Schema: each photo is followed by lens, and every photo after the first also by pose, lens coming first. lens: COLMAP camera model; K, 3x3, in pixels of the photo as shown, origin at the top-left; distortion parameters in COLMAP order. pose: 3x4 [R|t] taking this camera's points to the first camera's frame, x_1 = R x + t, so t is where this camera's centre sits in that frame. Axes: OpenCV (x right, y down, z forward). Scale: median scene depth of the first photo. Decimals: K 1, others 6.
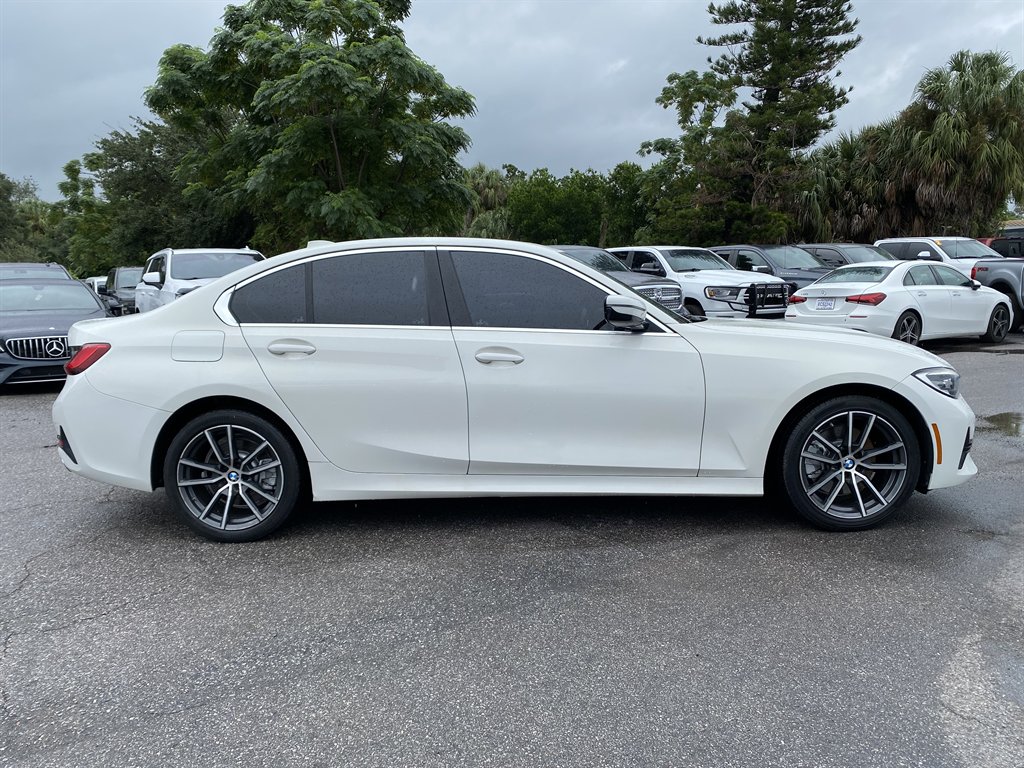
lens RADIAL K [[784.9, 0, 516.1], [0, 784.9, 385.4], [0, 0, 1]] dist [0.029272, -0.012713]
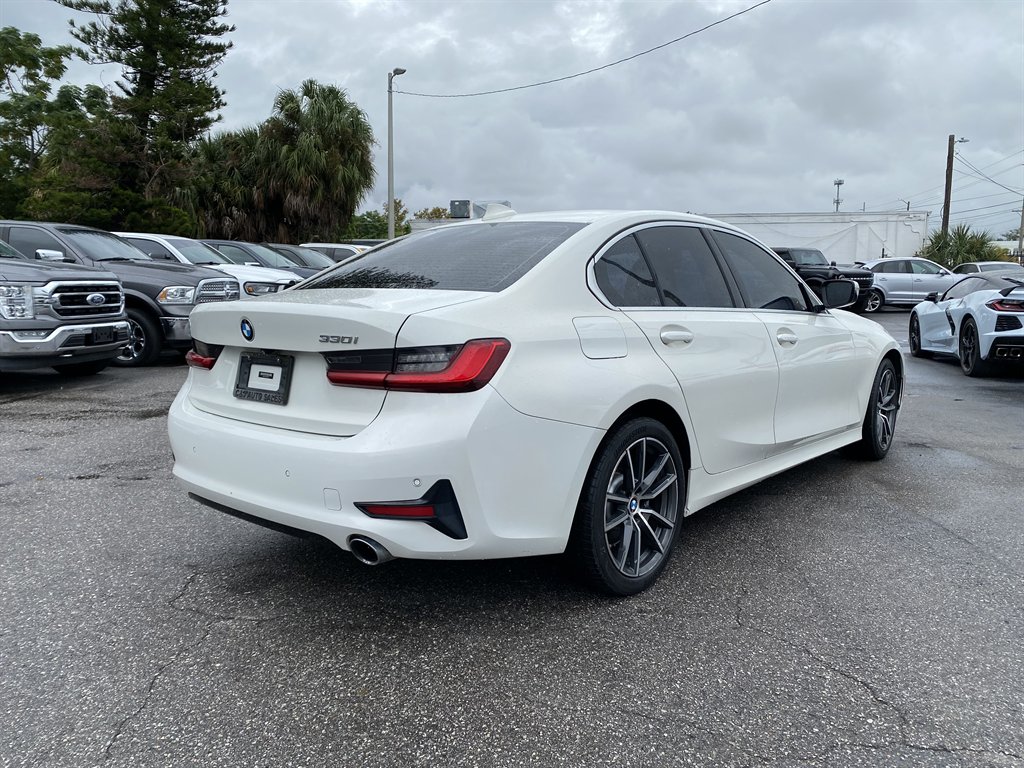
lens RADIAL K [[784.9, 0, 514.1], [0, 784.9, 378.2], [0, 0, 1]] dist [0.029272, -0.012713]
pose [[0.645597, -0.068187, 0.760628, -0.133704], [0.077339, 0.996723, 0.023709, -0.004666], [-0.759752, 0.043520, 0.648755, 0.077693]]
